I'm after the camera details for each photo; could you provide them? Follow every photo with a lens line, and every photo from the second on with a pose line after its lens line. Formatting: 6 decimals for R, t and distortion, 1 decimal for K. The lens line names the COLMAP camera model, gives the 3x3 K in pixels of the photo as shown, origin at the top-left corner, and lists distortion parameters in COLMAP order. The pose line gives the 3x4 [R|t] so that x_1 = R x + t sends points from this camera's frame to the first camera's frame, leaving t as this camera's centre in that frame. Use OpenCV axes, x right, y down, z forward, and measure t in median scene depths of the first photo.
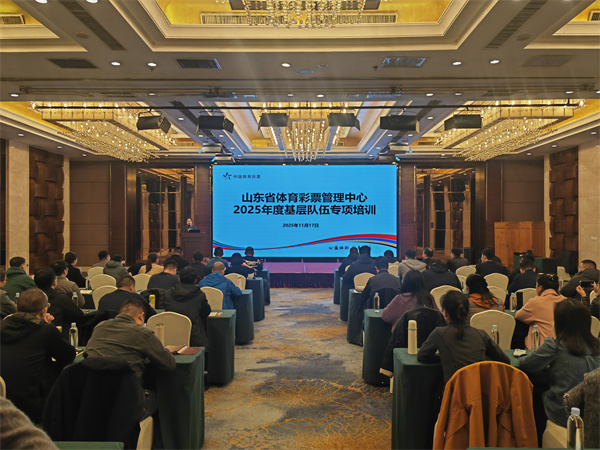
lens RADIAL K [[462.2, 0, 301.9], [0, 462.2, 225.5], [0, 0, 1]] dist [0.007857, -0.026341]
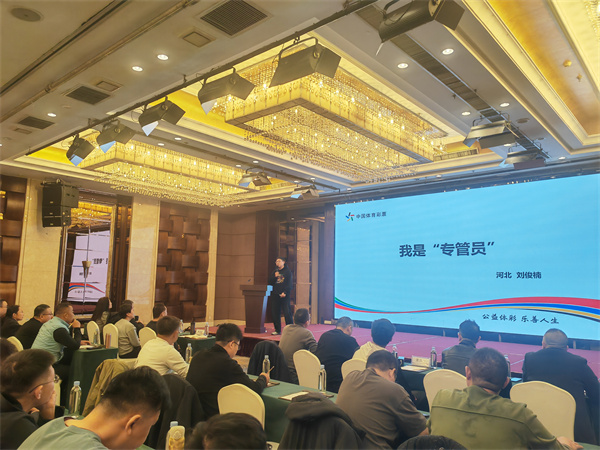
lens RADIAL K [[462.2, 0, 298.3], [0, 462.2, 227.0], [0, 0, 1]] dist [0.007857, -0.026341]
pose [[0.752197, -0.066514, -0.655573, 0.302589], [-0.021346, 0.991911, -0.125131, 0.012172], [0.658593, 0.108117, 0.744692, 0.368407]]
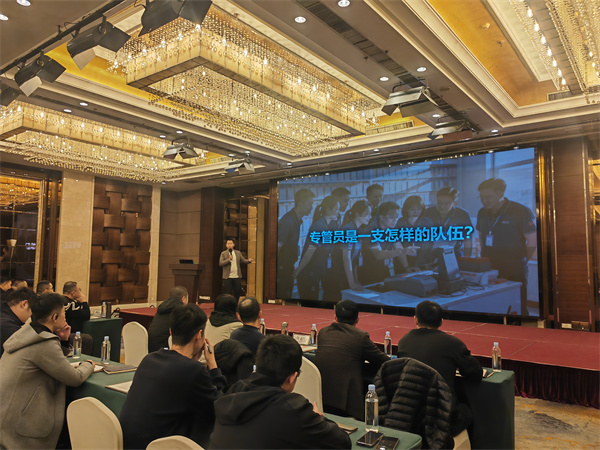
lens RADIAL K [[462.2, 0, 300.5], [0, 462.2, 225.2], [0, 0, 1]] dist [0.007857, -0.026341]
pose [[0.790988, -0.043516, -0.610282, 0.329508], [-0.014654, 0.995834, -0.090000, 0.015683], [0.611656, 0.080132, 0.787055, 0.427983]]
